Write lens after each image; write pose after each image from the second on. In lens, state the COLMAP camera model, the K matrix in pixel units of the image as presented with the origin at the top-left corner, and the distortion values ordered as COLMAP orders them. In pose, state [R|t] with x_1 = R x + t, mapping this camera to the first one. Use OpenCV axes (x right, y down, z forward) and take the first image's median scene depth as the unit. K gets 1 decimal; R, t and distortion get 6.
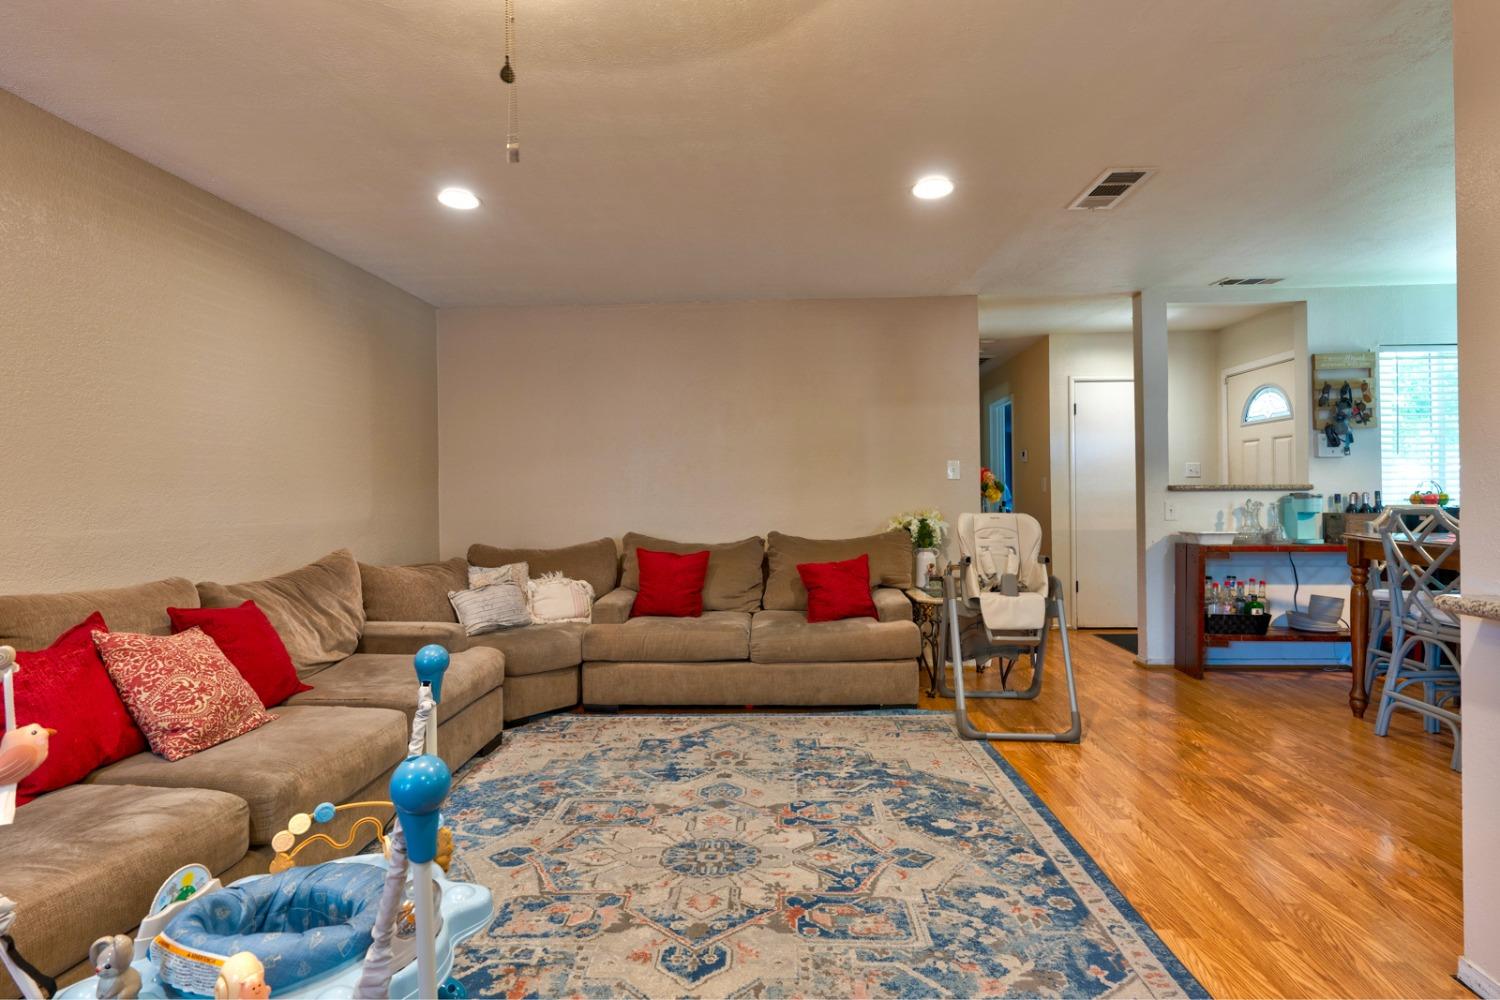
lens RADIAL K [[715.2, 0, 760.5], [0, 715.2, 487.8], [0, 0, 1]] dist [-0.011881, 0.001687]
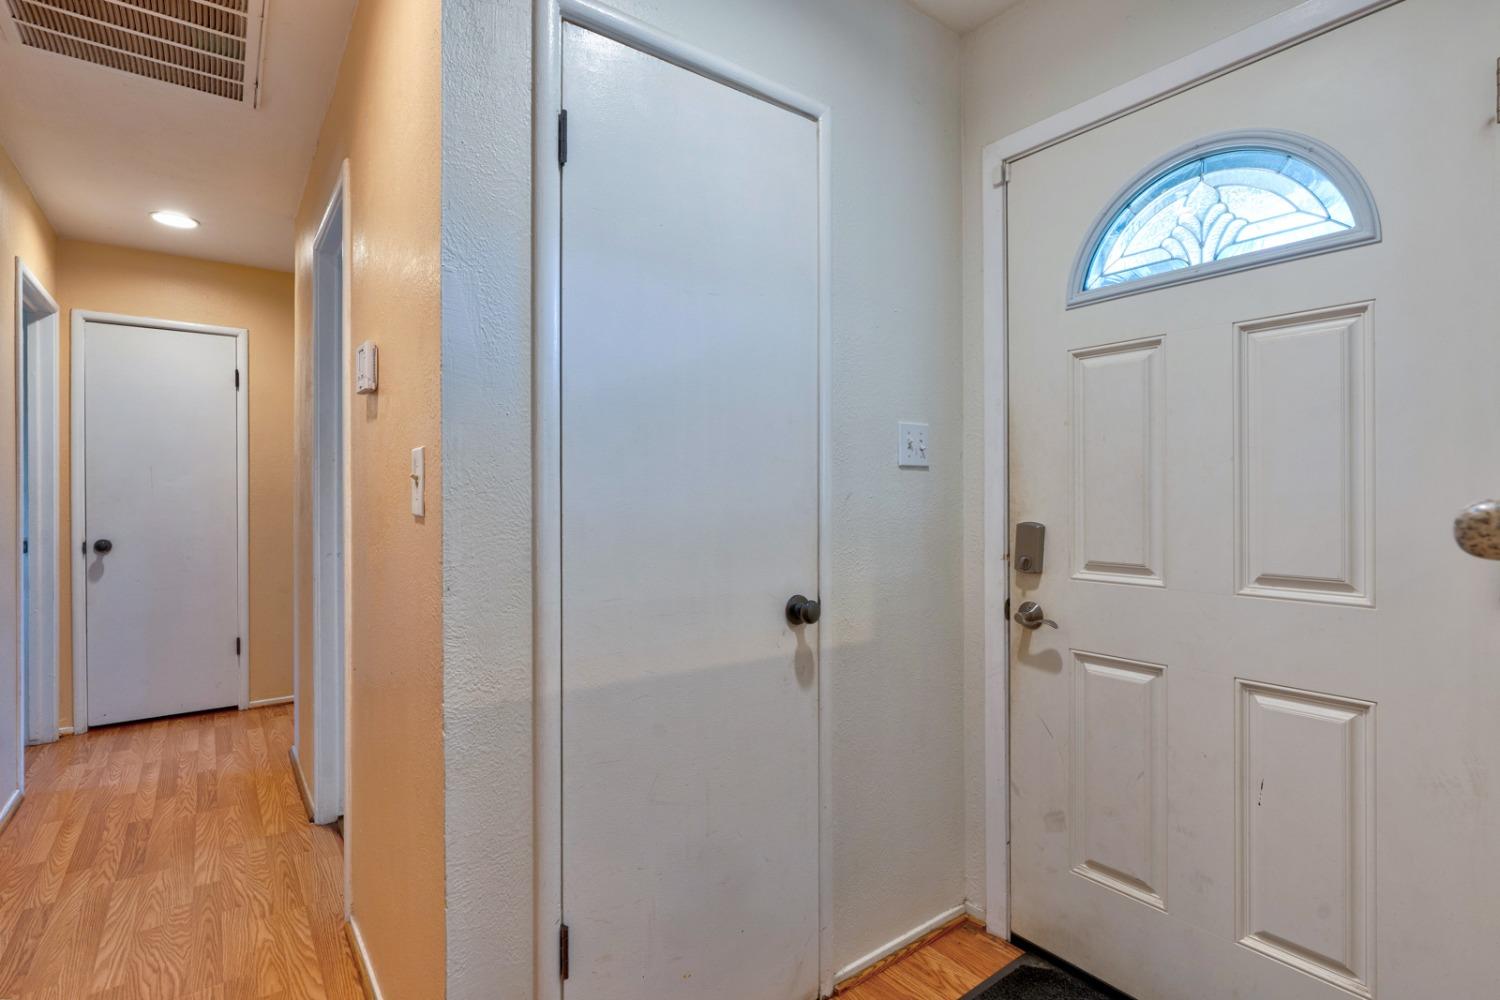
lens RADIAL K [[715.2, 0, 750.0], [0, 715.2, 498.6], [0, 0, 1]] dist [-0.011881, 0.001687]
pose [[0.765200, 0.007596, 0.643748, 0.365222], [-0.009649, 0.999953, -0.000329, -0.000828], [-0.643720, -0.005960, 0.765237, 0.842669]]
